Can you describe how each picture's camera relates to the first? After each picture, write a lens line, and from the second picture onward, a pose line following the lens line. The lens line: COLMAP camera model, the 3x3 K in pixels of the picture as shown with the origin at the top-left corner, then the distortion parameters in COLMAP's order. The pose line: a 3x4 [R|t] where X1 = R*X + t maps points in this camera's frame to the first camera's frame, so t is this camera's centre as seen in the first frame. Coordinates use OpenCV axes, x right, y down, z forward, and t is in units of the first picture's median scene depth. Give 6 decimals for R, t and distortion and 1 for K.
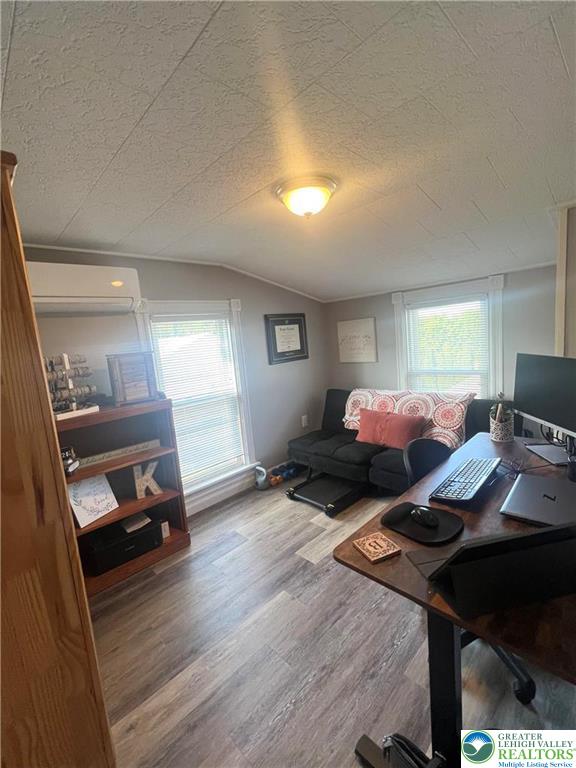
lens RADIAL K [[335.0, 0, 288.0], [0, 335.0, 384.0], [0, 0, 1]] dist [-0.000976, 0.000004]
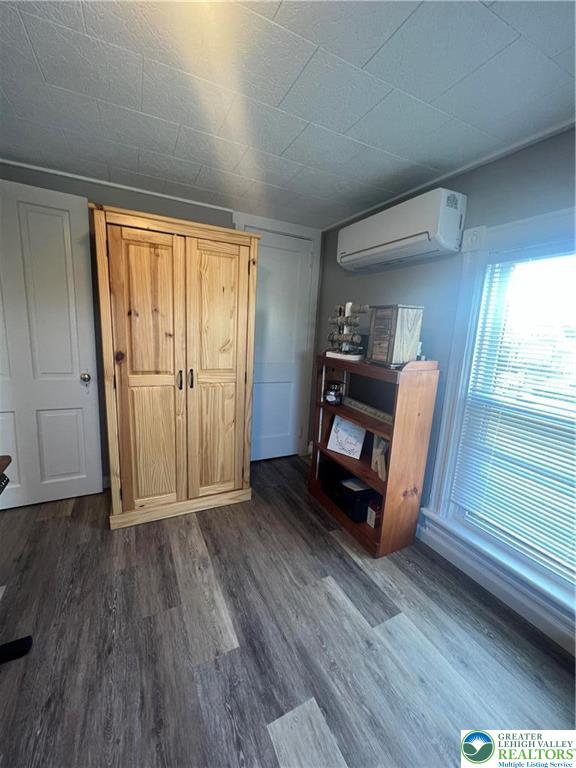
lens RADIAL K [[303.2, 0, 288.0], [0, 303.2, 384.0], [0, 0, 1]] dist [0.000116, -0.000176]
pose [[-0.294663, 0.259254, -0.919761, 0.348233], [-0.153619, 0.937126, 0.313363, -0.106178], [0.943173, 0.233629, -0.236310, 0.964642]]
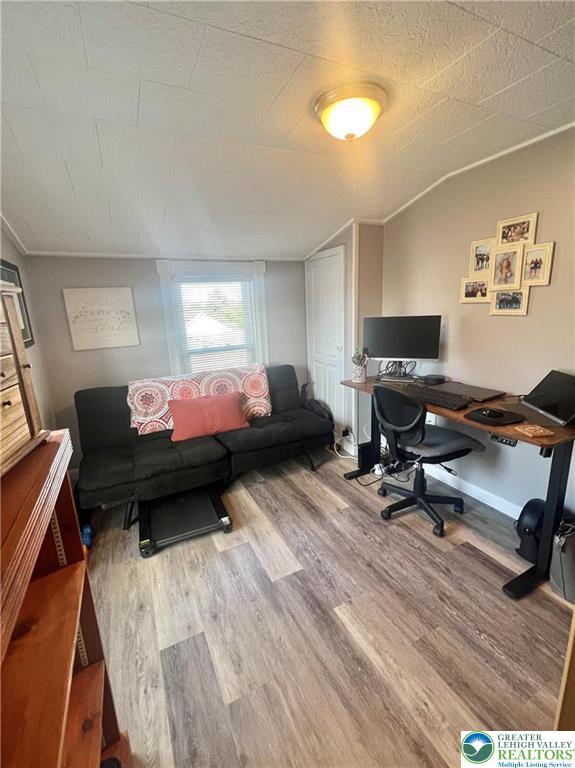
lens RADIAL K [[341.5, 0, 287.5], [0, 341.5, 384.0], [0, 0, 1]] dist [0.002087, -0.000126]
pose [[0.305946, -0.142114, 0.941382, -0.634656], [0.147009, 0.983989, 0.100769, -0.007991], [-0.940630, 0.107562, 0.321939, 0.674856]]
